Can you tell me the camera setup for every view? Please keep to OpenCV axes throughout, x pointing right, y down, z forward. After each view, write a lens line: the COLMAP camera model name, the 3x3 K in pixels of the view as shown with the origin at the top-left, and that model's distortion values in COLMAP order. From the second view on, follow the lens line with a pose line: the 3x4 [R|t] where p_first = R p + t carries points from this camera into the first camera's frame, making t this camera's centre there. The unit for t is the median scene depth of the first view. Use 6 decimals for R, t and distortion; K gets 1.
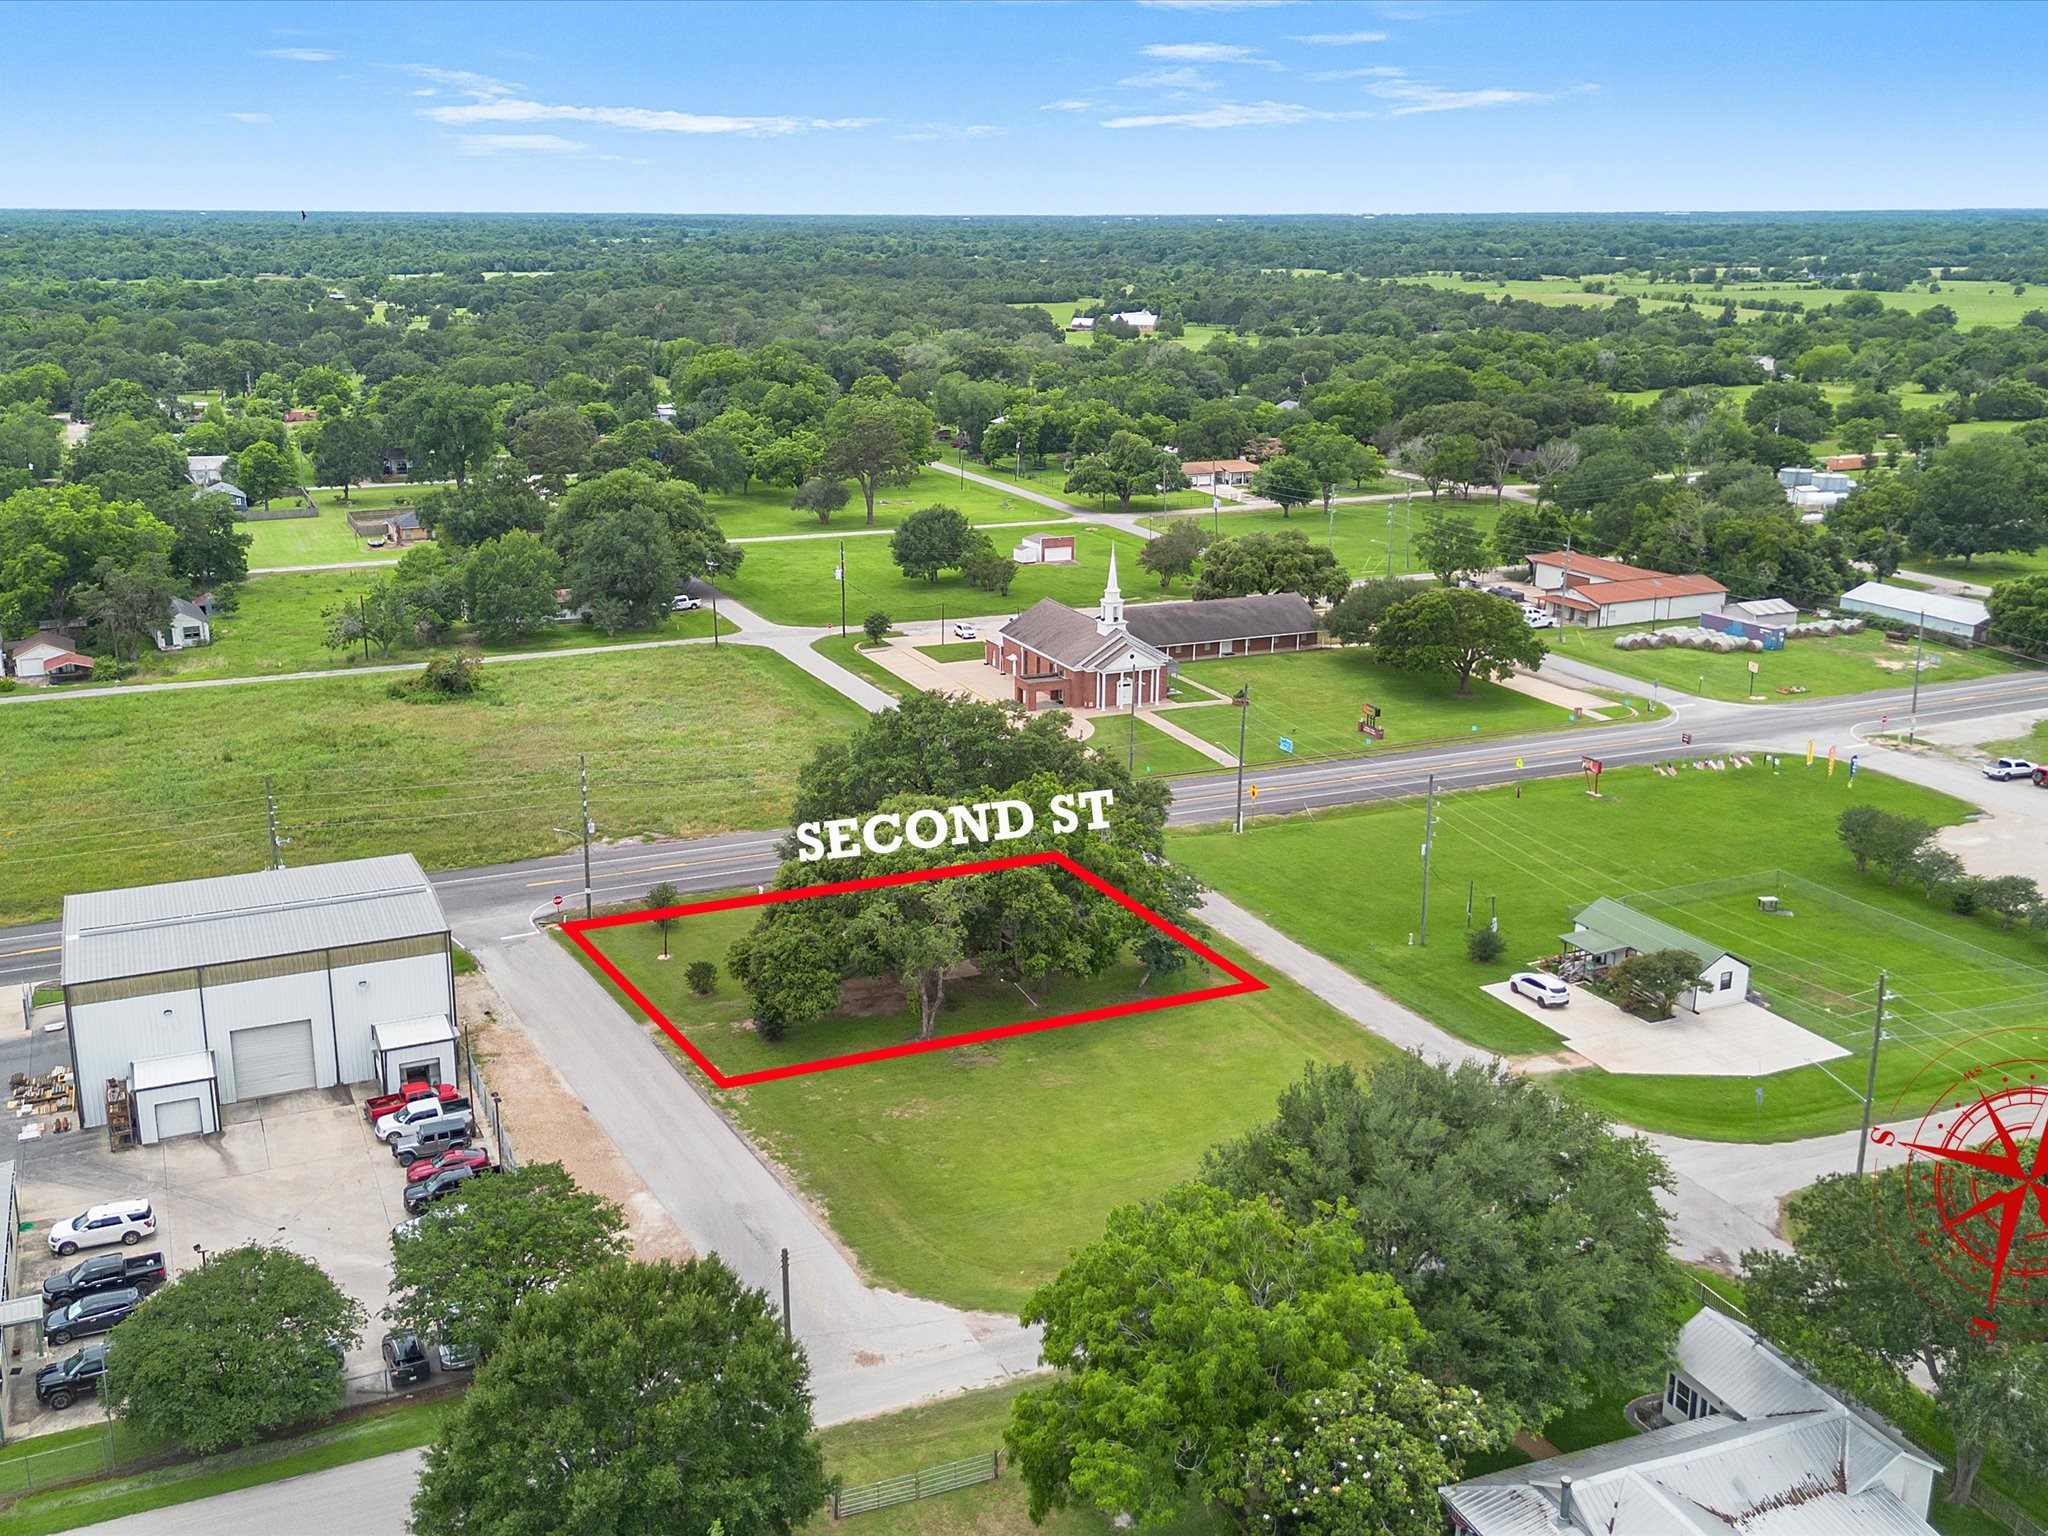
lens RADIAL K [[1935.2, 0, 992.6], [0, 1935.2, 768.3], [0, 0, 1]] dist [0.088052, -0.104435]
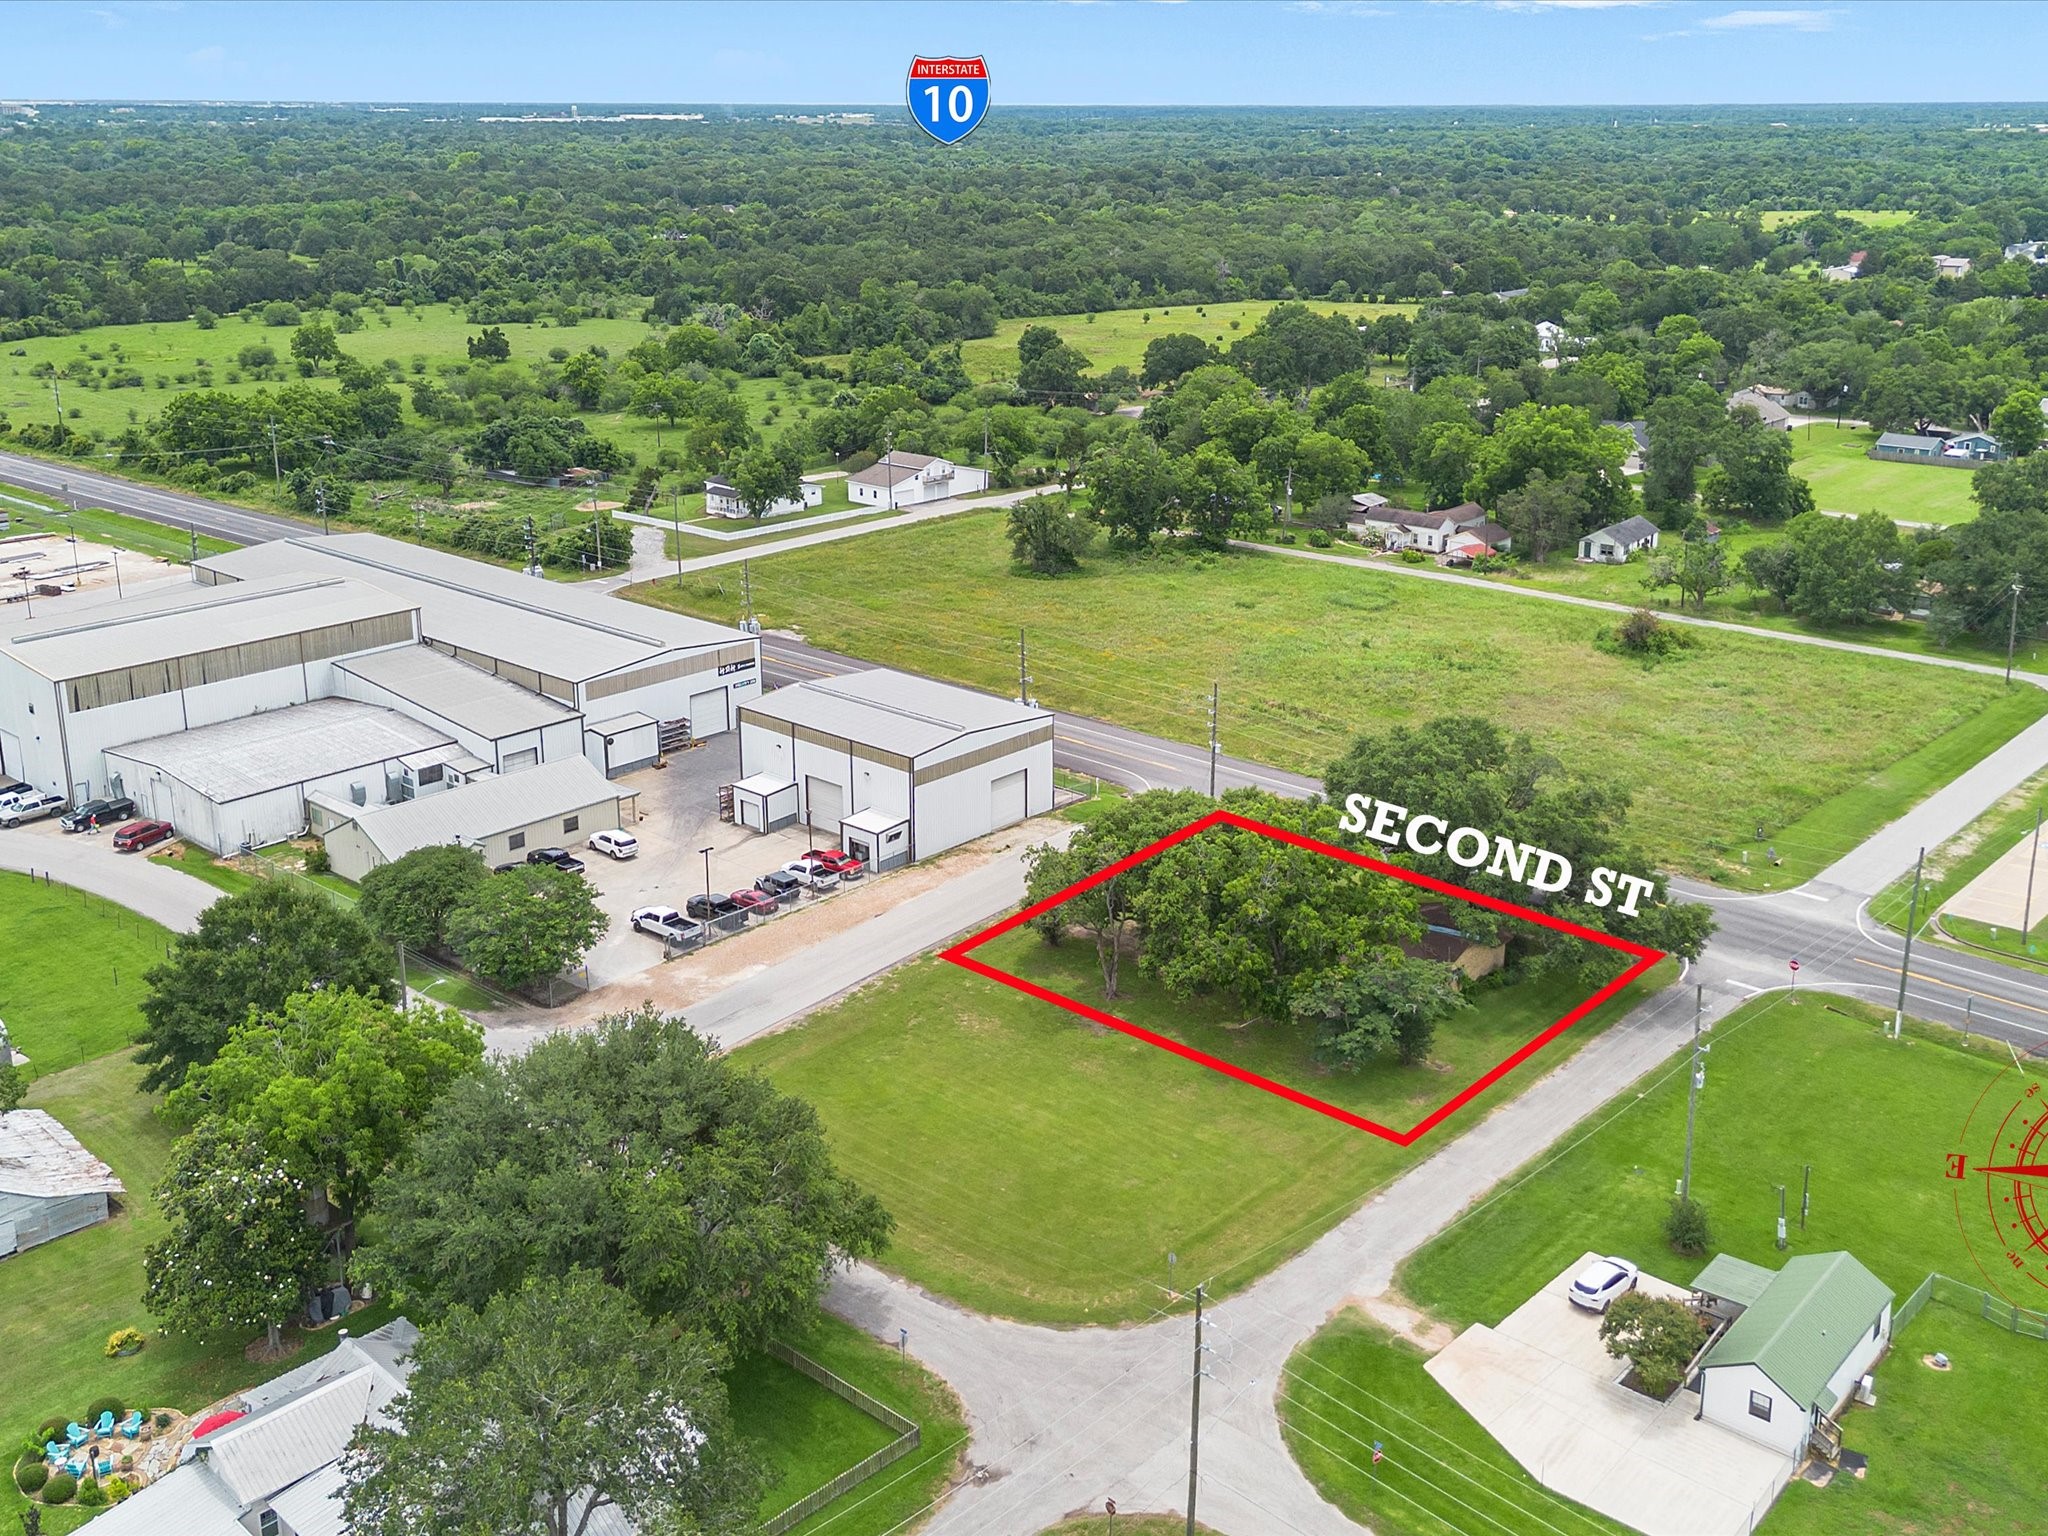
lens RADIAL K [[1940.8, 0, 1048.1], [0, 1940.8, 763.8], [0, 0, 1]] dist [0.121847, -0.188518]
pose [[0.414784, 0.290795, -0.862202, 0.614157], [-0.250649, 0.947414, 0.198953, -0.135397], [0.874717, 0.133587, 0.465859, 0.339618]]
